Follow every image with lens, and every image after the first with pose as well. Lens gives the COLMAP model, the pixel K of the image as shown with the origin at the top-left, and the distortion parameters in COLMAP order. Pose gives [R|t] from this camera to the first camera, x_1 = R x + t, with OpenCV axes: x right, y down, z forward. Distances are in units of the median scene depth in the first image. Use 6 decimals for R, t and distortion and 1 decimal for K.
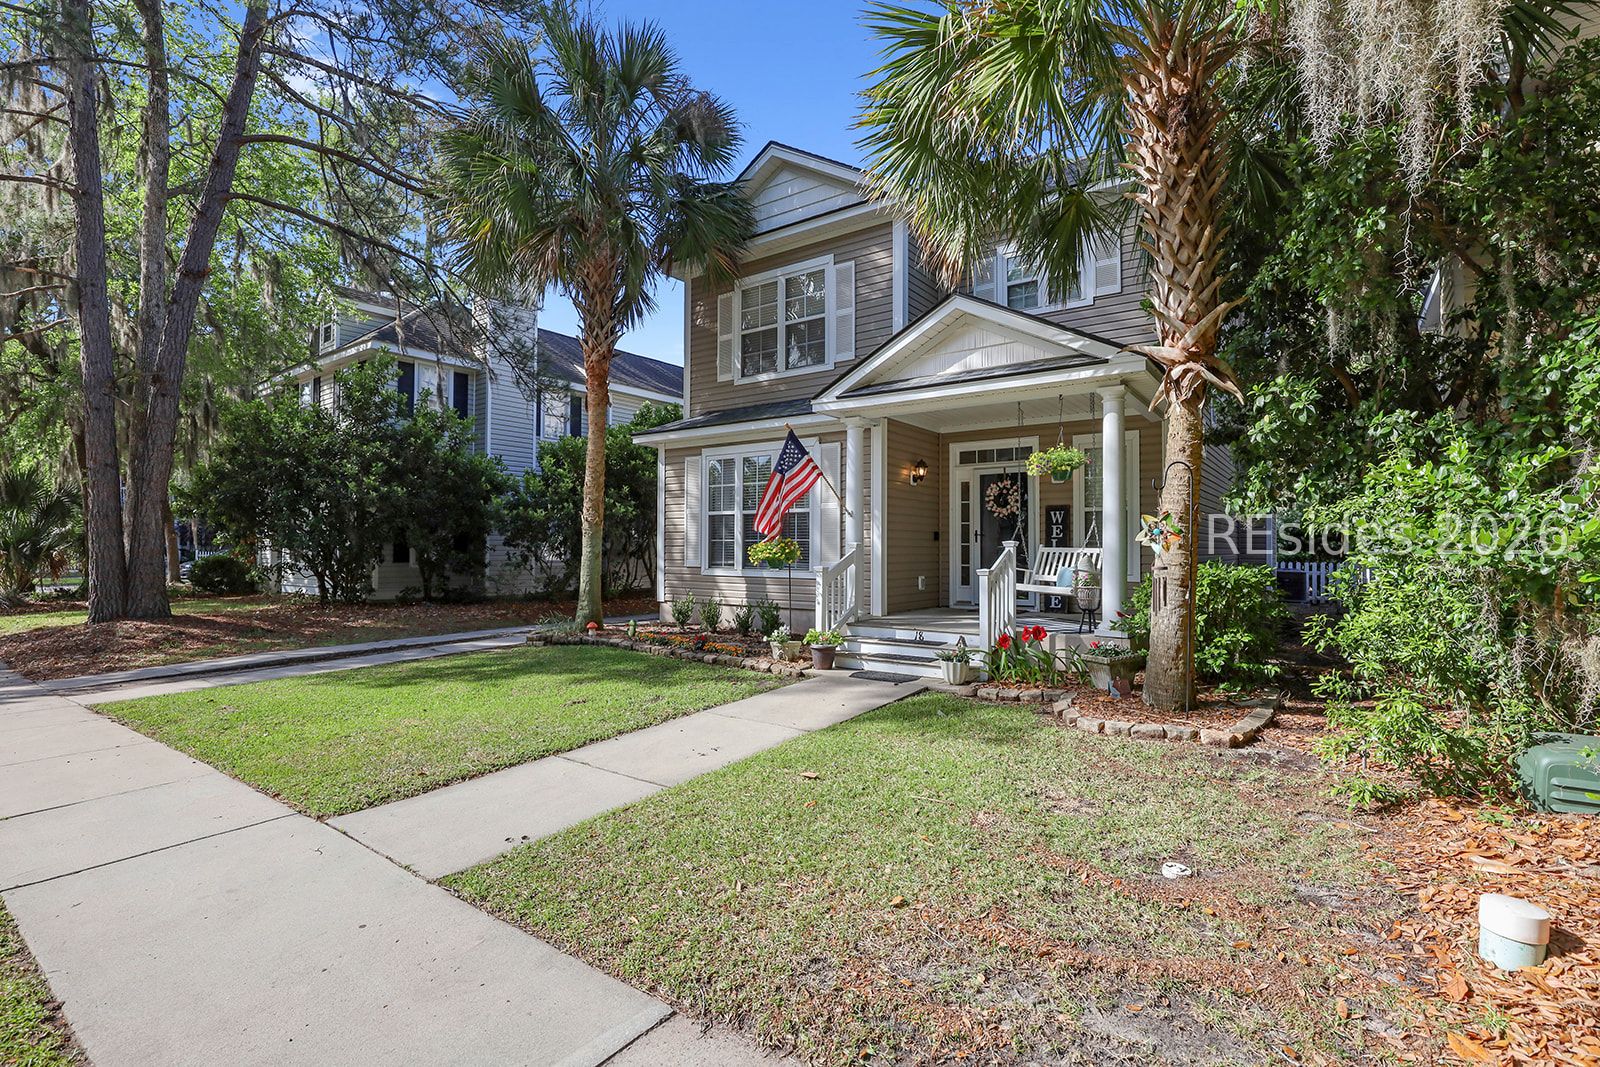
lens RADIAL K [[734.1, 0, 800.0], [0, 734.1, 533.5], [0, 0, 1]] dist [-0.026036, 0.000698]
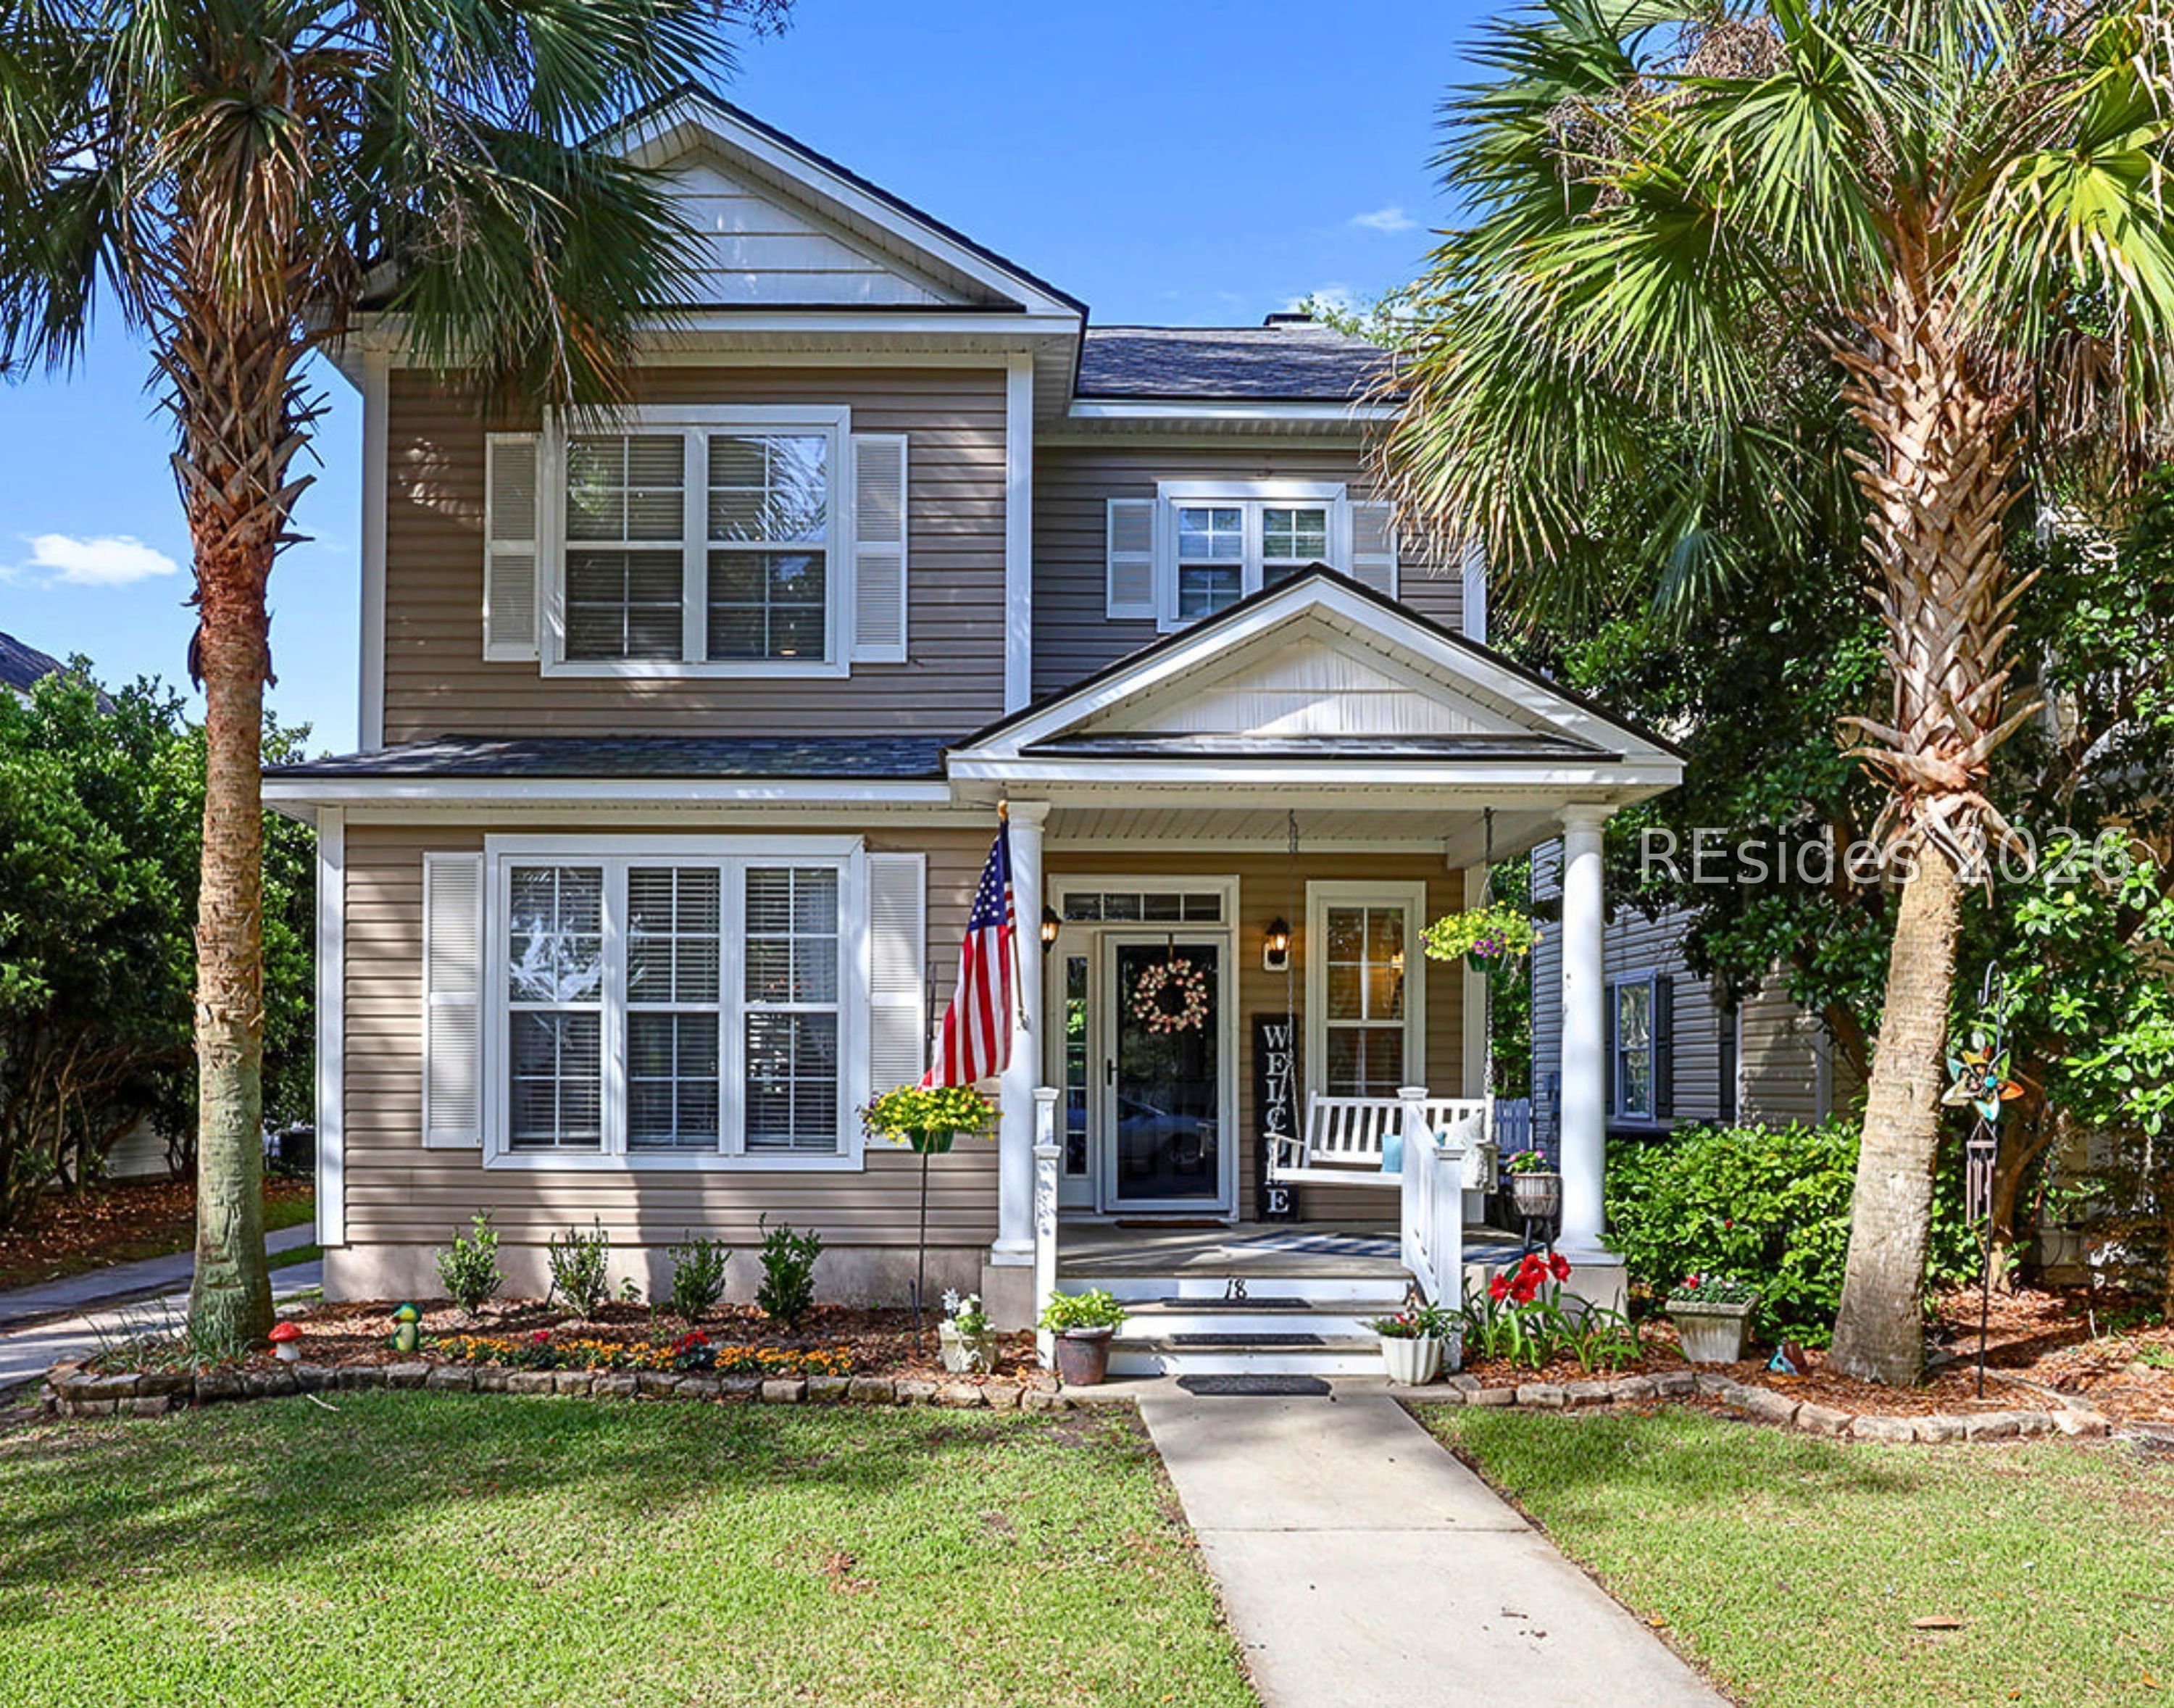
lens RADIAL K [[1473.4, 0, 996.2], [0, 1473.4, 1095.6], [0, 0, 1]] dist [-0.035032, 0.001701]
pose [[0.810138, -0.005339, 0.586214, -0.396771], [-0.013193, 0.999539, 0.027337, -0.006121], [-0.586090, -0.029881, 0.809695, 0.256549]]
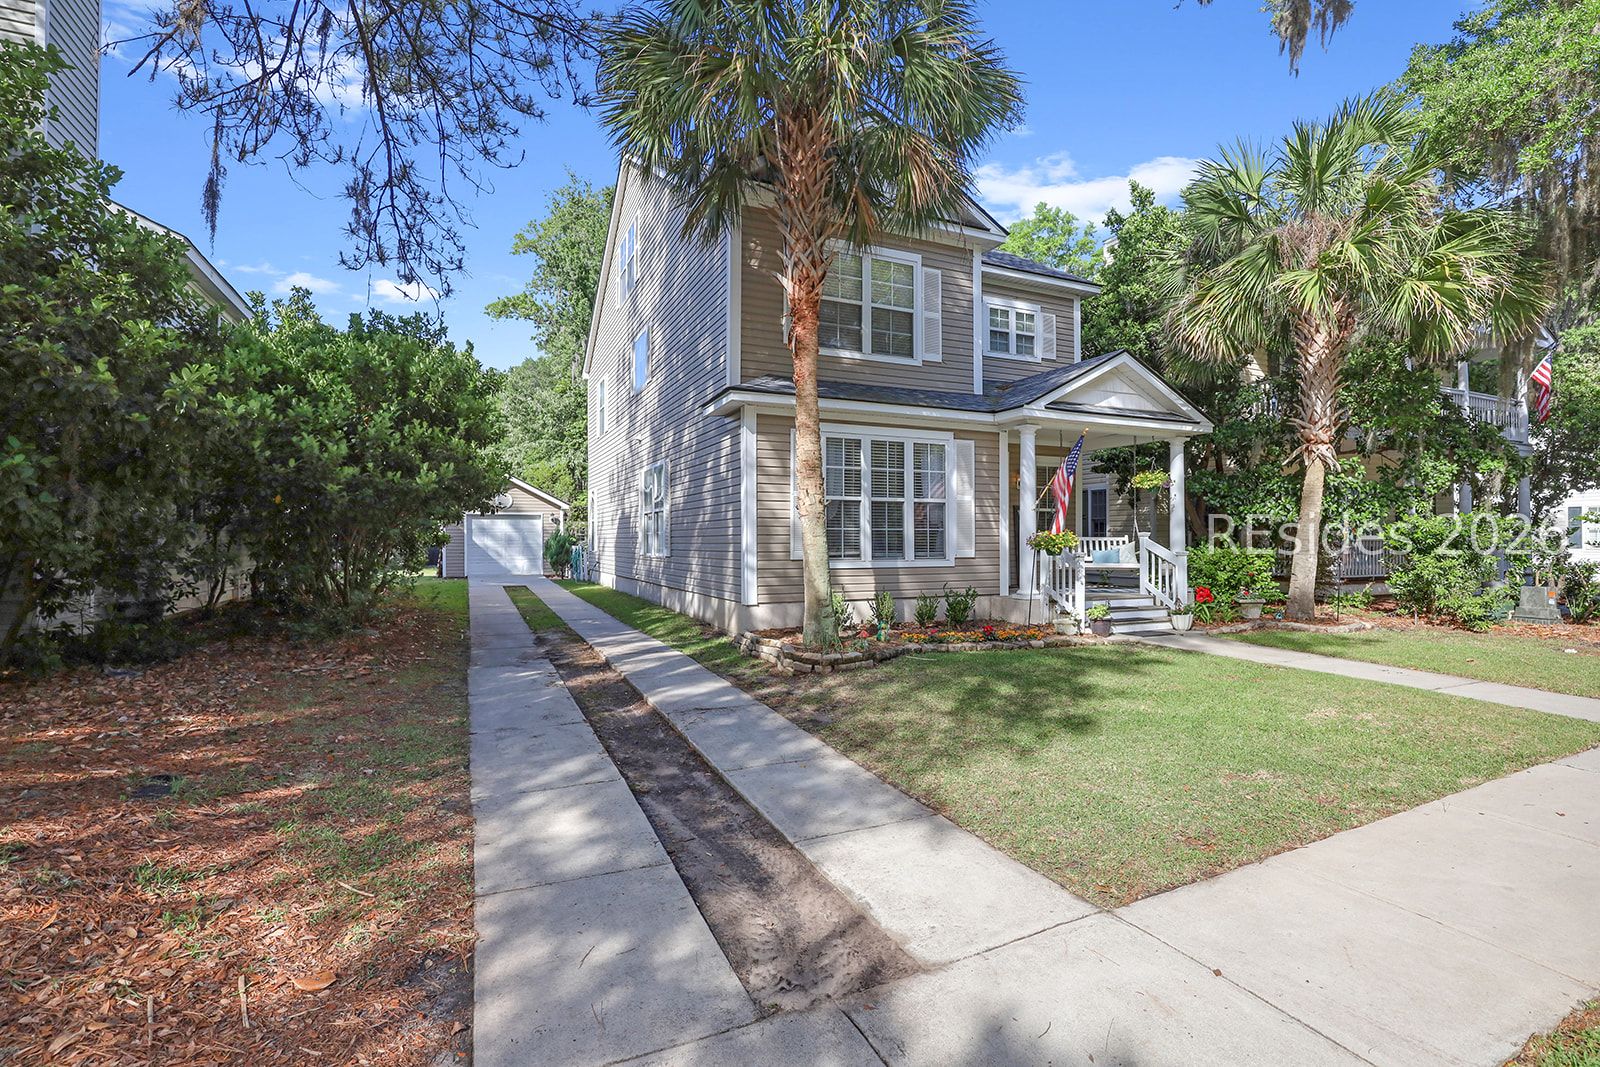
lens RADIAL K [[741.1, 0, 800.0], [0, 741.1, 533.5], [0, 0, 1]] dist [-0.028326, 0.000059]
pose [[0.507021, 0.004611, 0.861921, -0.972334], [-0.016120, 0.999862, 0.004133, 0.012654], [-0.861783, -0.015990, 0.507025, 0.625972]]
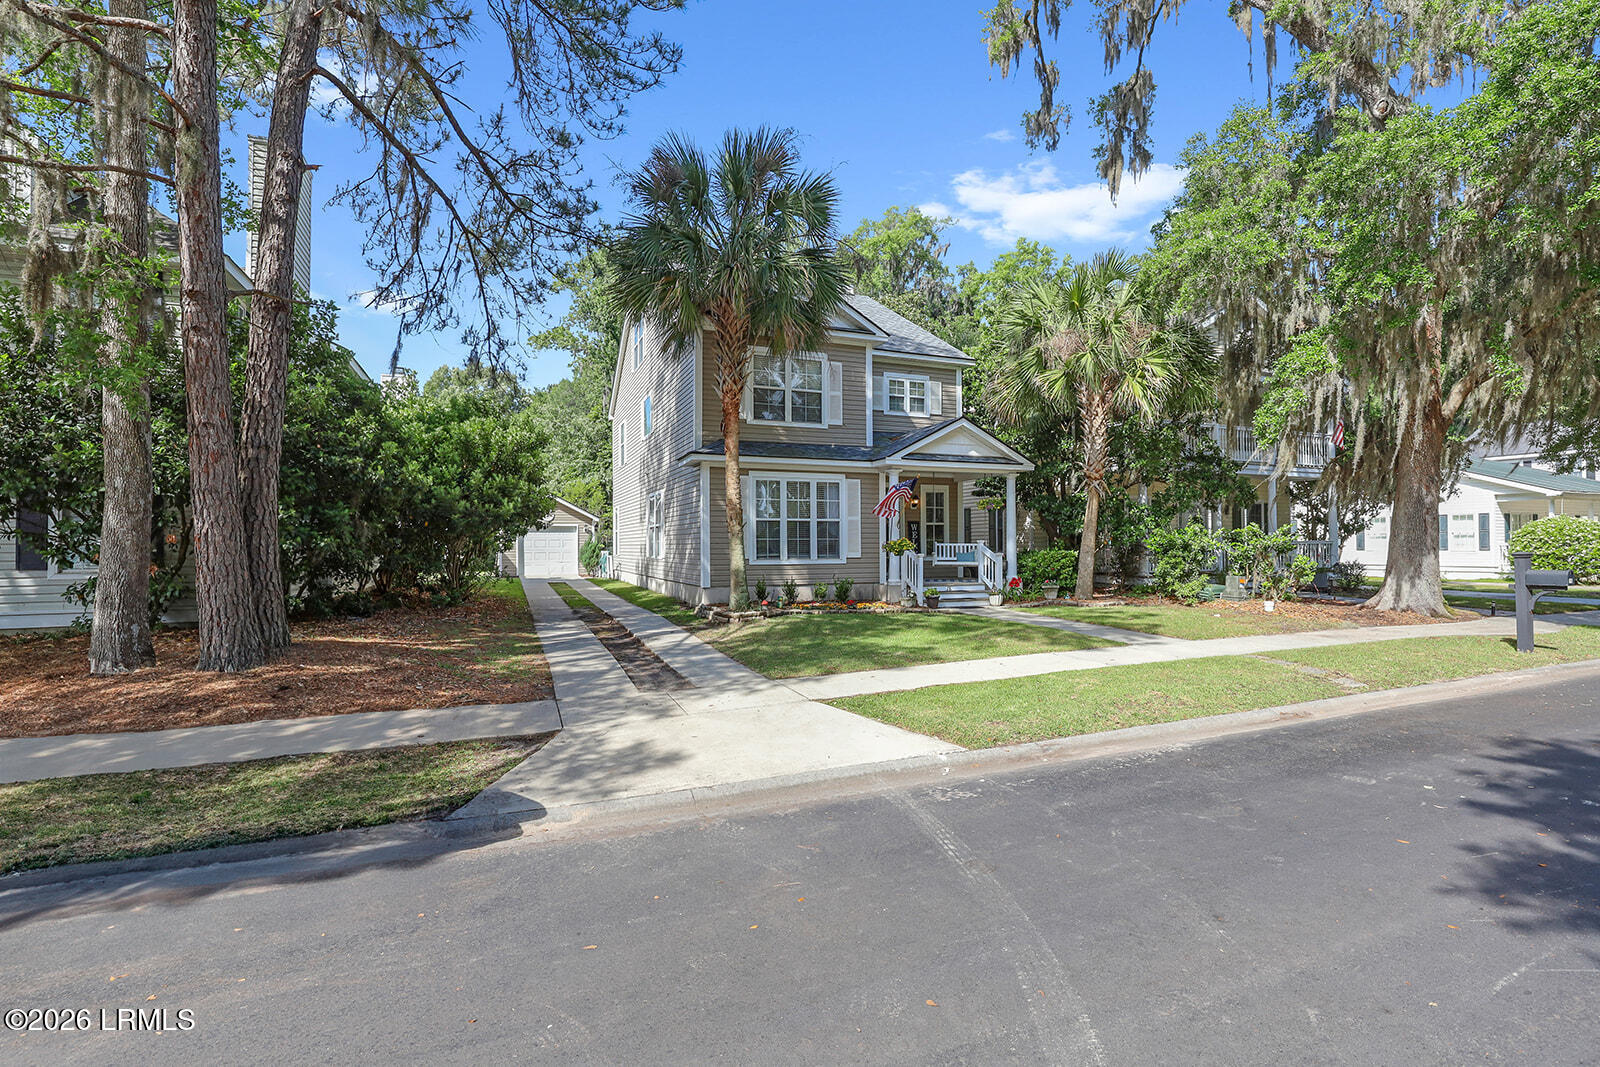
lens RADIAL K [[739.1, 0, 800.0], [0, 739.1, 533.5], [0, 0, 1]] dist [-0.030460, 0.000042]
pose [[0.544729, 0.009452, 0.838559, -1.325509], [-0.012665, 0.999915, -0.003044, 0.002809], [-0.838516, -0.008962, 0.544803, 0.201870]]
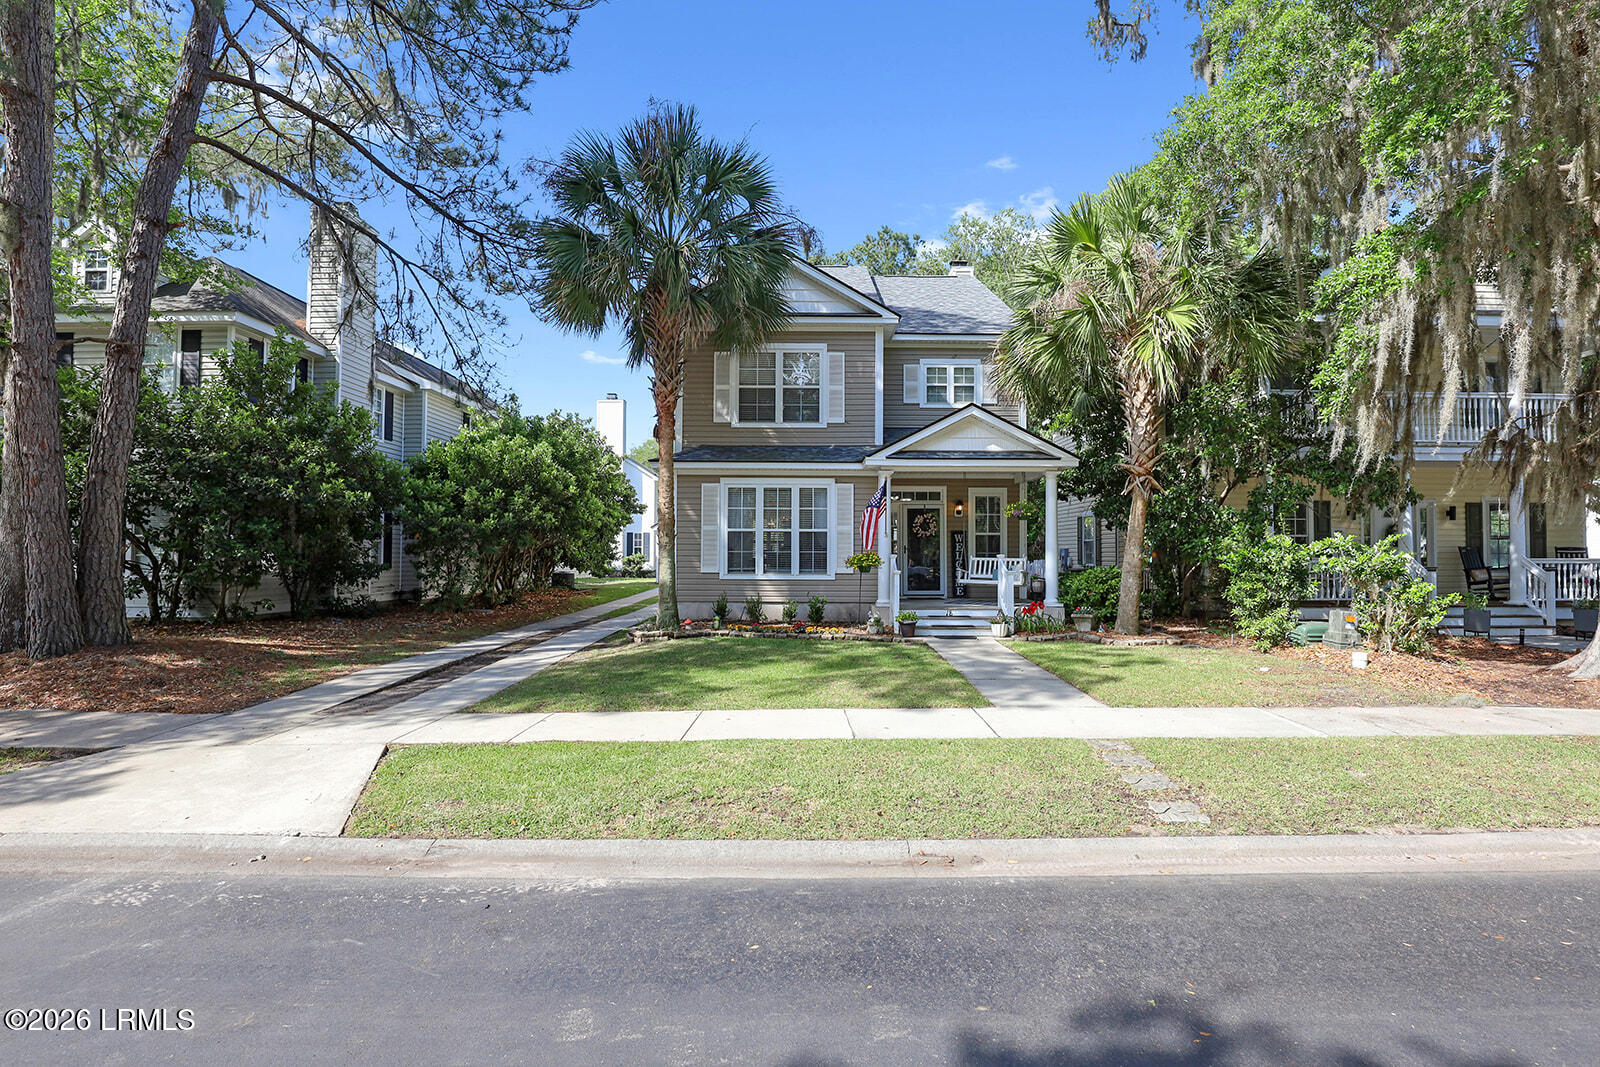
lens RADIAL K [[734.1, 0, 800.0], [0, 734.1, 533.5], [0, 0, 1]] dist [-0.026036, 0.000698]
pose [[0.818847, 0.016769, 0.573767, -0.804631], [-0.014888, 0.999857, -0.007974, -0.013726], [-0.573819, -0.002013, 0.818980, -0.106020]]
